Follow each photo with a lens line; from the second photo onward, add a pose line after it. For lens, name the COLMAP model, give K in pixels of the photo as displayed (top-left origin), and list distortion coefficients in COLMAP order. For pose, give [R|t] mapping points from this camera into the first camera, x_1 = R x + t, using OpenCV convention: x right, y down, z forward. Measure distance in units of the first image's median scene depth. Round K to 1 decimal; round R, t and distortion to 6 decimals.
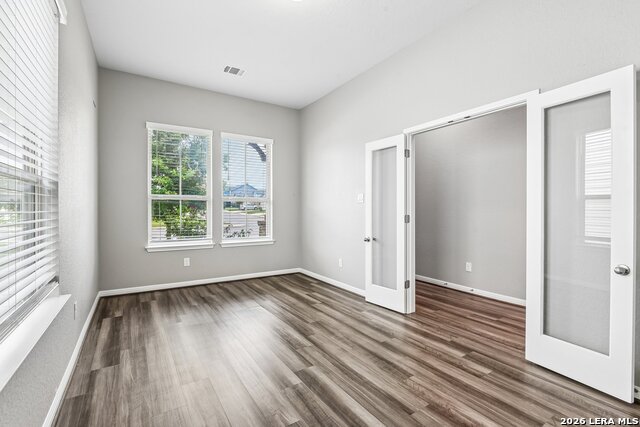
lens RADIAL K [[293.6, 0, 319.2], [0, 293.6, 213.0], [0, 0, 1]] dist [-0.001021, -0.006449]
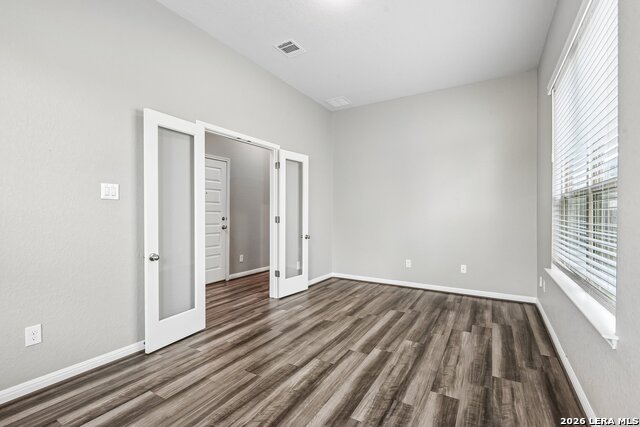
lens RADIAL K [[293.6, 0, 315.8], [0, 293.6, 212.4], [0, 0, 1]] dist [-0.001021, -0.006449]
pose [[-0.441695, -0.002603, 0.897161, -0.803927], [0.007162, 0.999954, 0.006428, -0.017146], [-0.897137, 0.009265, -0.441656, 1.322870]]
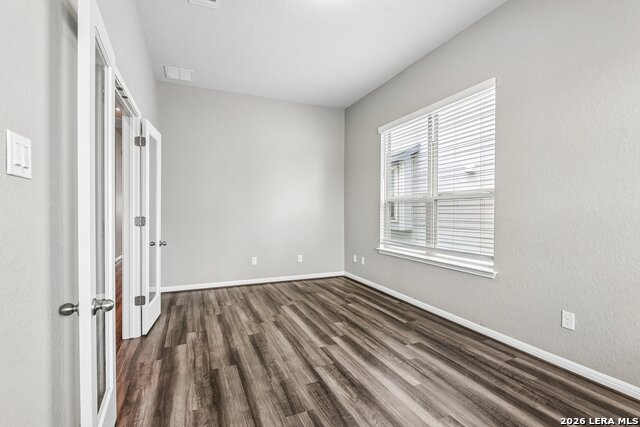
lens RADIAL K [[293.6, 0, 320.6], [0, 293.6, 212.6], [0, 0, 1]] dist [-0.001021, -0.006449]
pose [[-0.987864, -0.007141, 0.155156, -0.160909], [-0.004370, 0.999825, 0.018196, -0.024099], [-0.155259, 0.017298, -0.987722, 1.740776]]
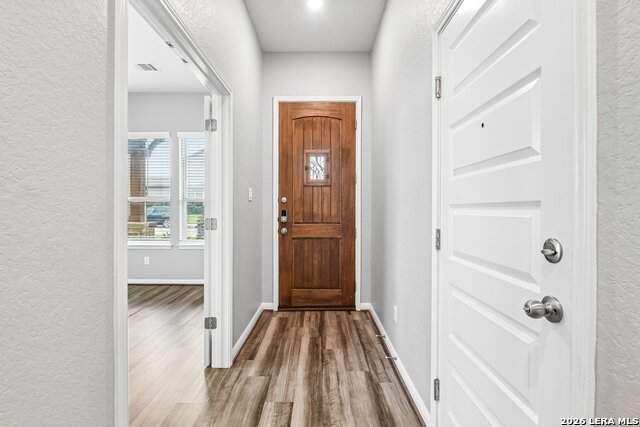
lens RADIAL K [[306.1, 0, 321.6], [0, 306.1, 211.7], [0, 0, 1]] dist [-0.004520, -0.000570]
pose [[0.846386, 0.000911, -0.532569, 1.070006], [-0.006318, 0.999945, -0.008331, -0.003893], [0.532532, 0.010417, 0.846346, 0.669839]]
